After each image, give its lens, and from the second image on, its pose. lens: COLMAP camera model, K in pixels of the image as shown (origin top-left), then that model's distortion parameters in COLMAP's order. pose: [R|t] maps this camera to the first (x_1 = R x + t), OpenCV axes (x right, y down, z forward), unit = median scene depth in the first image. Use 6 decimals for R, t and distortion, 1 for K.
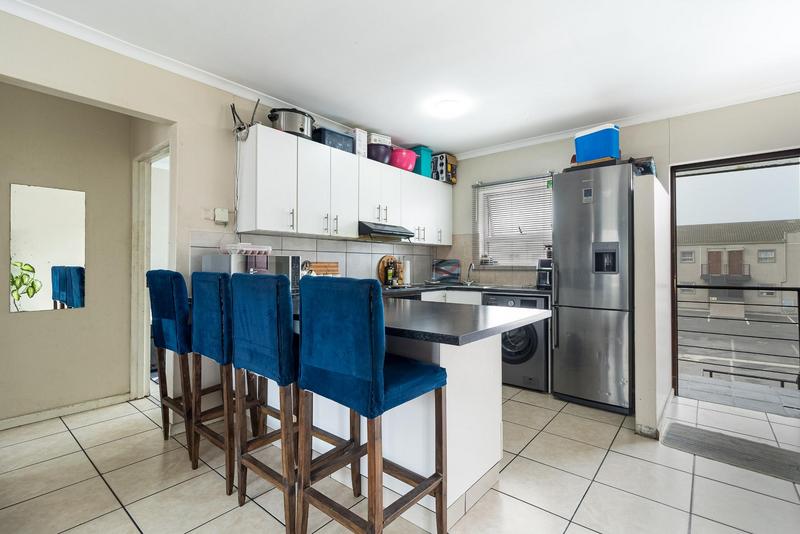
lens RADIAL K [[366.7, 0, 401.7], [0, 366.7, 262.8], [0, 0, 1]] dist [0.000655, -0.000126]
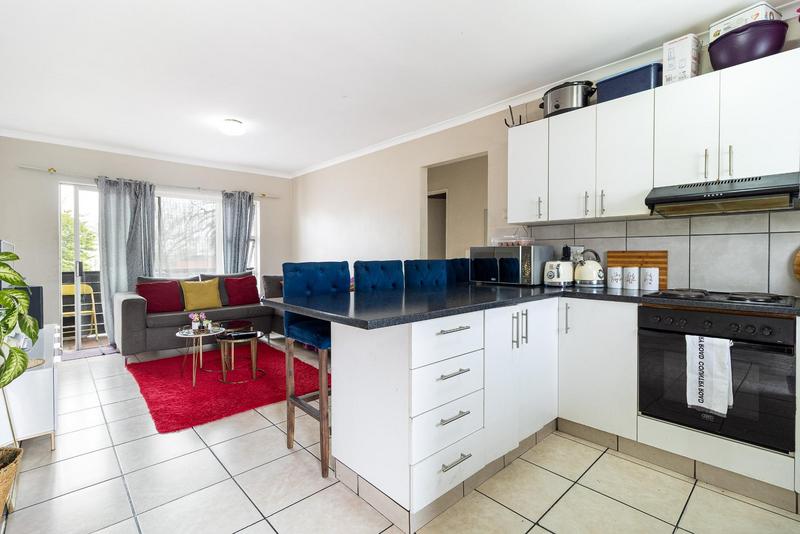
lens RADIAL K [[366.7, 0, 402.7], [0, 366.7, 265.9], [0, 0, 1]] dist [0.000655, -0.000126]
pose [[-0.133980, 0.025176, -0.990664, 0.609473], [0.013532, 0.999631, 0.023574, 0.004563], [0.990892, -0.010248, -0.134271, 0.645851]]
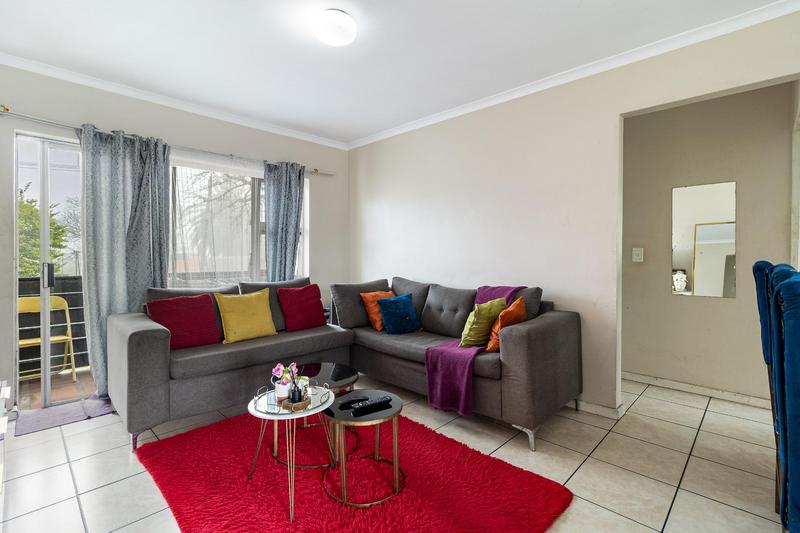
lens RADIAL K [[366.7, 0, 399.6], [0, 366.7, 262.9], [0, 0, 1]] dist [0.000655, -0.000126]
pose [[-0.088830, 0.019703, -0.995852, 0.242595], [0.010184, 0.999770, 0.018873, -0.003382], [0.995995, -0.008465, -0.089010, 0.215487]]
